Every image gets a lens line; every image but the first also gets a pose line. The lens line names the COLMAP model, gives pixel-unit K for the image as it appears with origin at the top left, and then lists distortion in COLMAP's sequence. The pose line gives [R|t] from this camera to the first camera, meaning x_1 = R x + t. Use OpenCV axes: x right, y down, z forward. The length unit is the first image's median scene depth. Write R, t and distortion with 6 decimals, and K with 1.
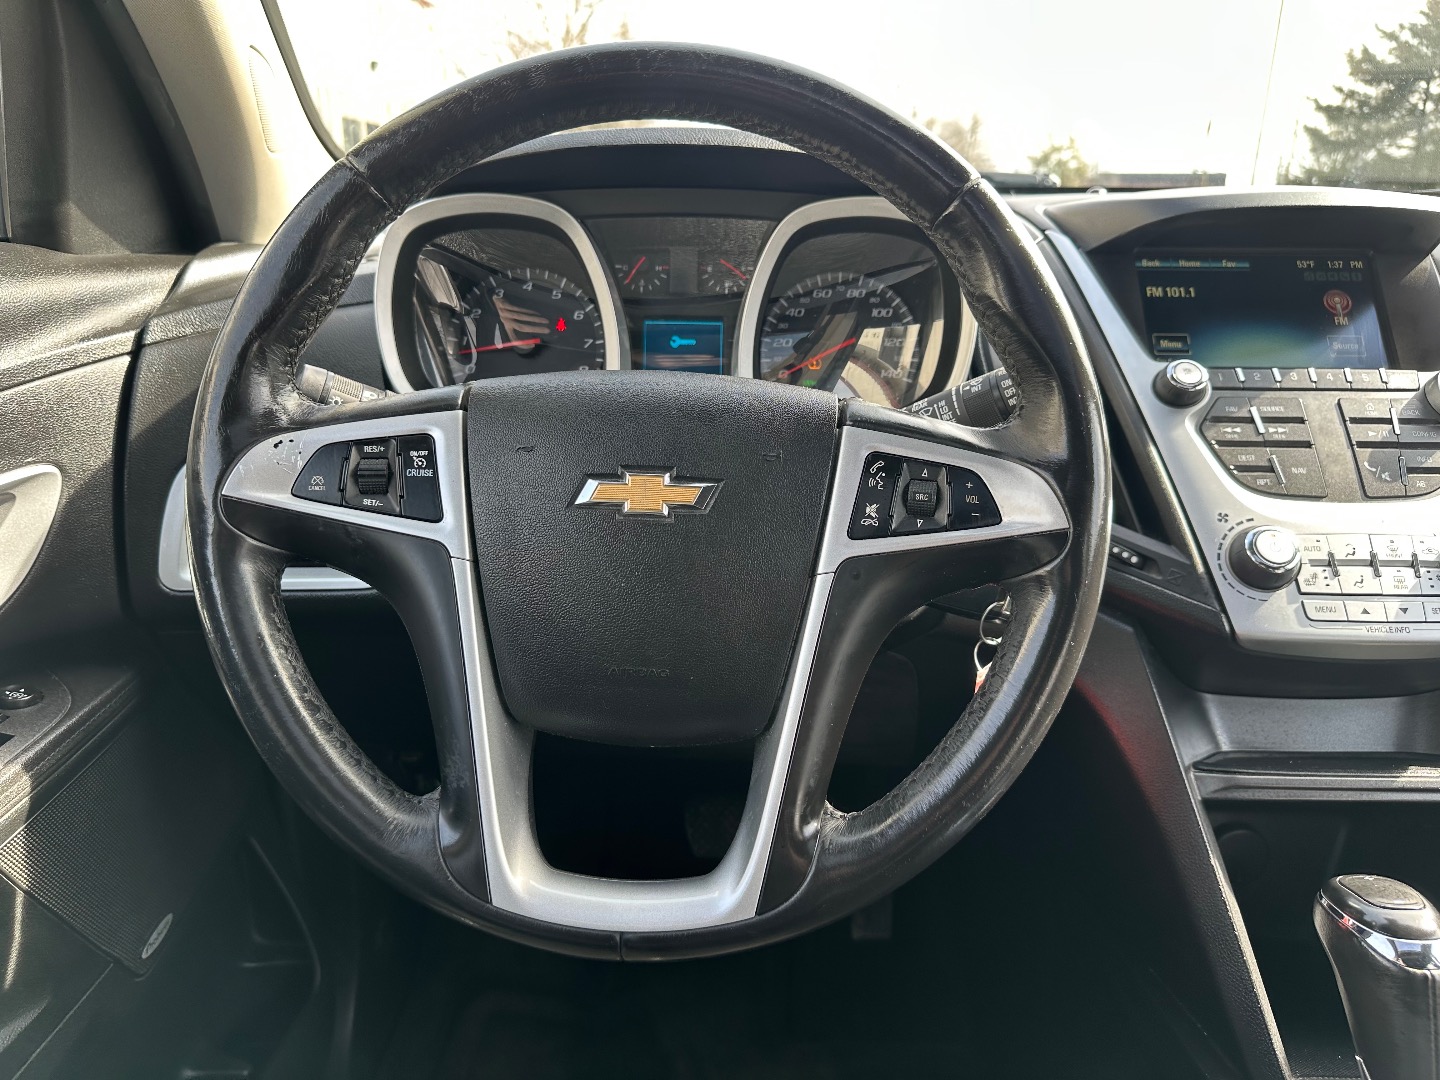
lens RADIAL K [[1029.0, 0, 728.9], [0, 1029.0, 540.2], [0, 0, 1]] dist [-0.002183, -0.008570]
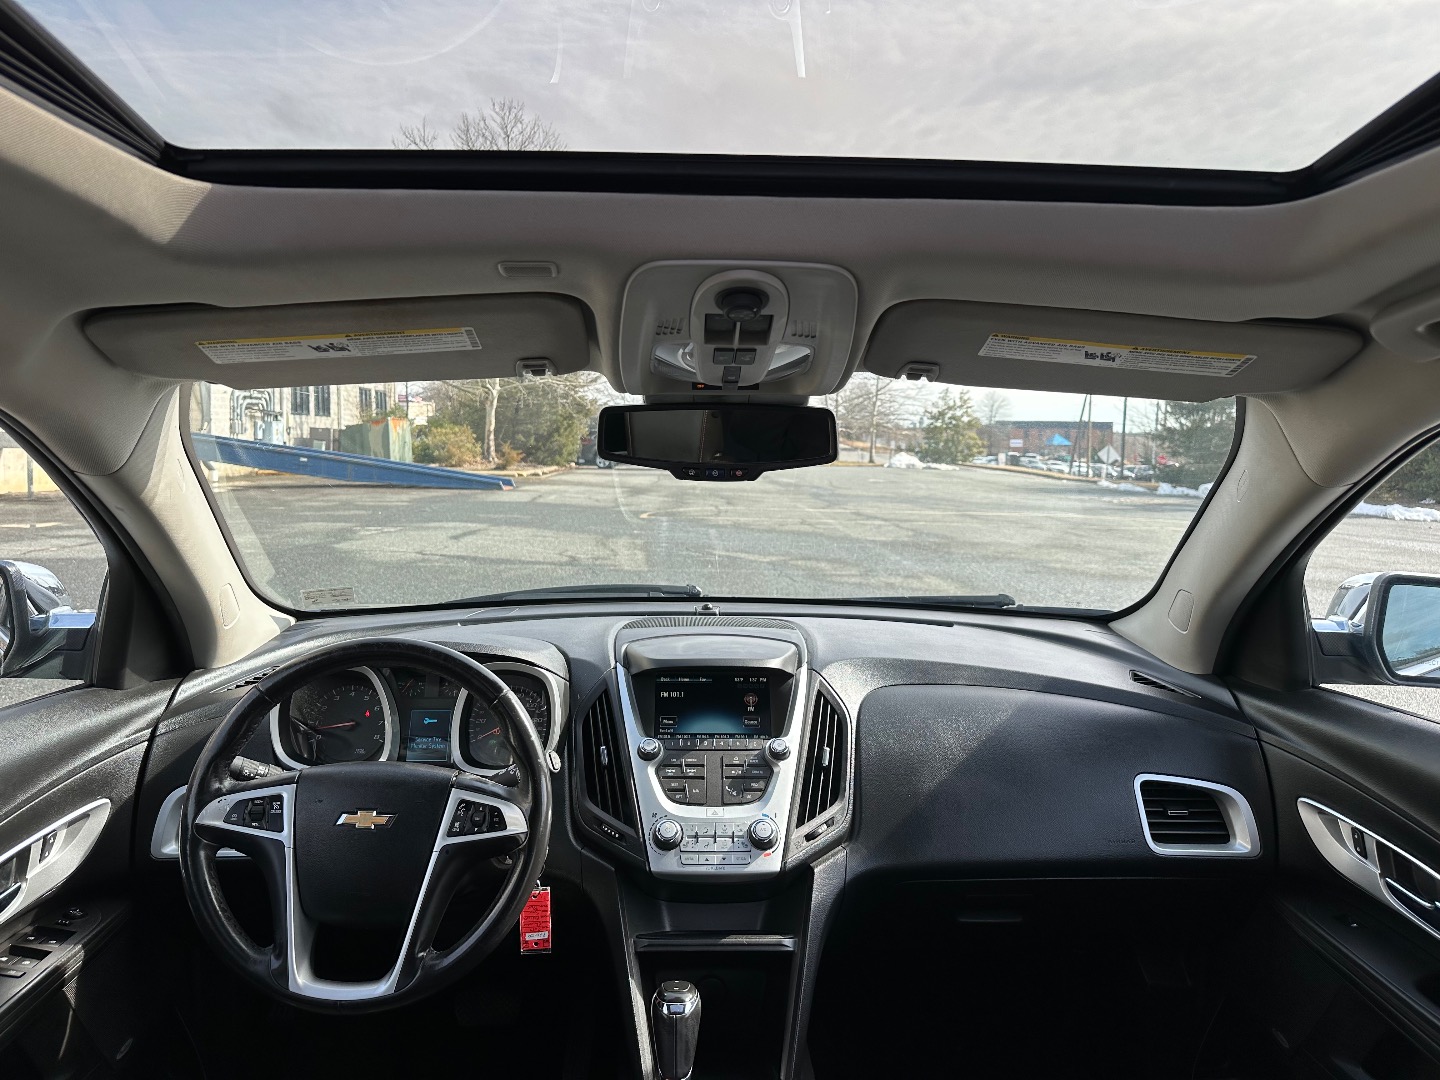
lens RADIAL K [[1037.4, 0, 722.5], [0, 1037.4, 520.3], [0, 0, 1]] dist [0.087366, -0.141053]
pose [[0.998812, -0.000723, 0.048717, 0.510041], [0.012120, 0.972148, -0.234053, -0.109251], [-0.047191, 0.234366, 0.971002, -1.315950]]
